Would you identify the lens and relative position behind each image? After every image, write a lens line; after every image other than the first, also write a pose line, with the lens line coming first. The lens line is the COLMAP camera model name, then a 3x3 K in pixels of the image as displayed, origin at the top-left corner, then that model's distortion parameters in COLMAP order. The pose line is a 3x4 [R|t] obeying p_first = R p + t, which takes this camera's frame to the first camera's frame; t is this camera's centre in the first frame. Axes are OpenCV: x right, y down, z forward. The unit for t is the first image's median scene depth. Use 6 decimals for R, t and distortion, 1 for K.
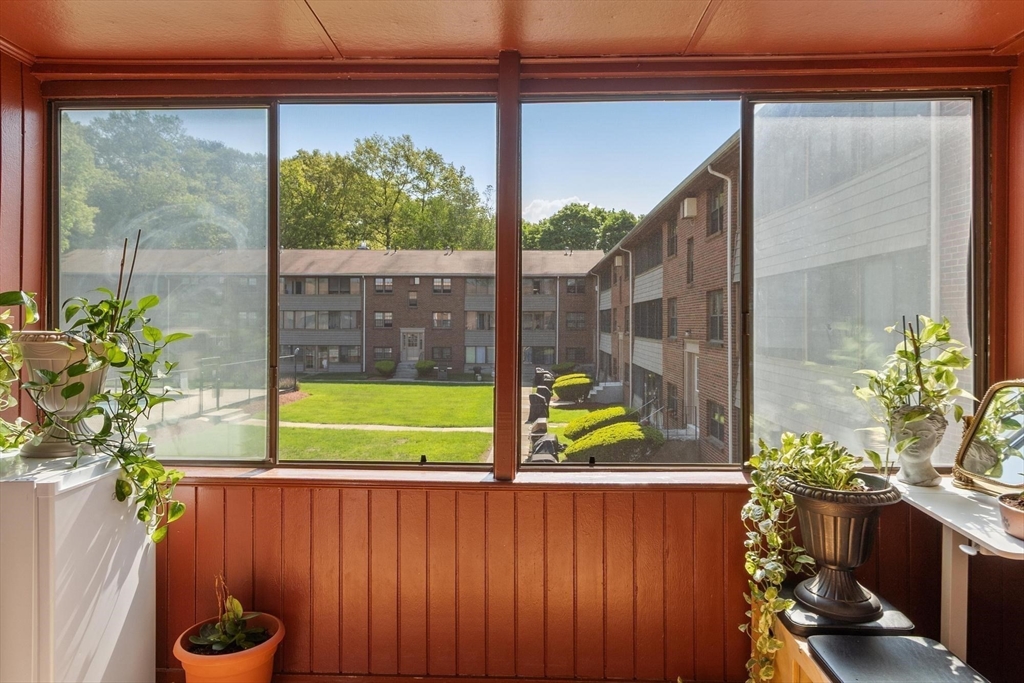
lens RADIAL K [[631.7, 0, 518.9], [0, 631.7, 340.1], [0, 0, 1]] dist [0.007370, -0.010264]
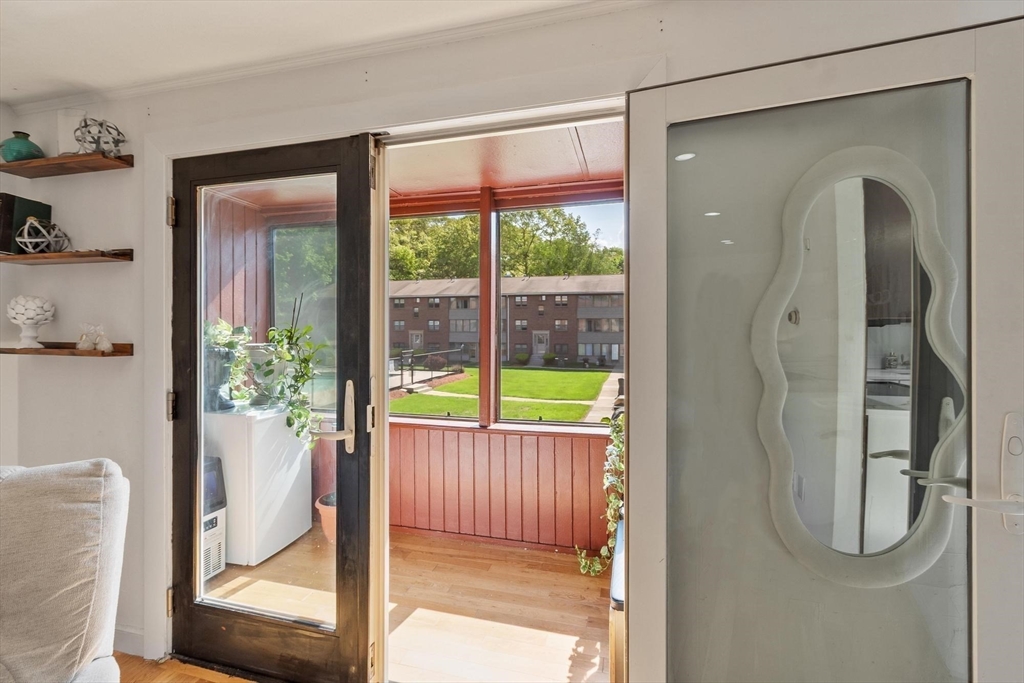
lens RADIAL K [[448.3, 0, 519.7], [0, 448.3, 341.7], [0, 0, 1]] dist [0.000297, -0.000308]
pose [[0.974548, 0.001030, -0.224176, 0.346842], [0.000545, 0.999976, 0.006966, -0.026731], [0.224178, -0.006911, 0.974524, -0.203998]]
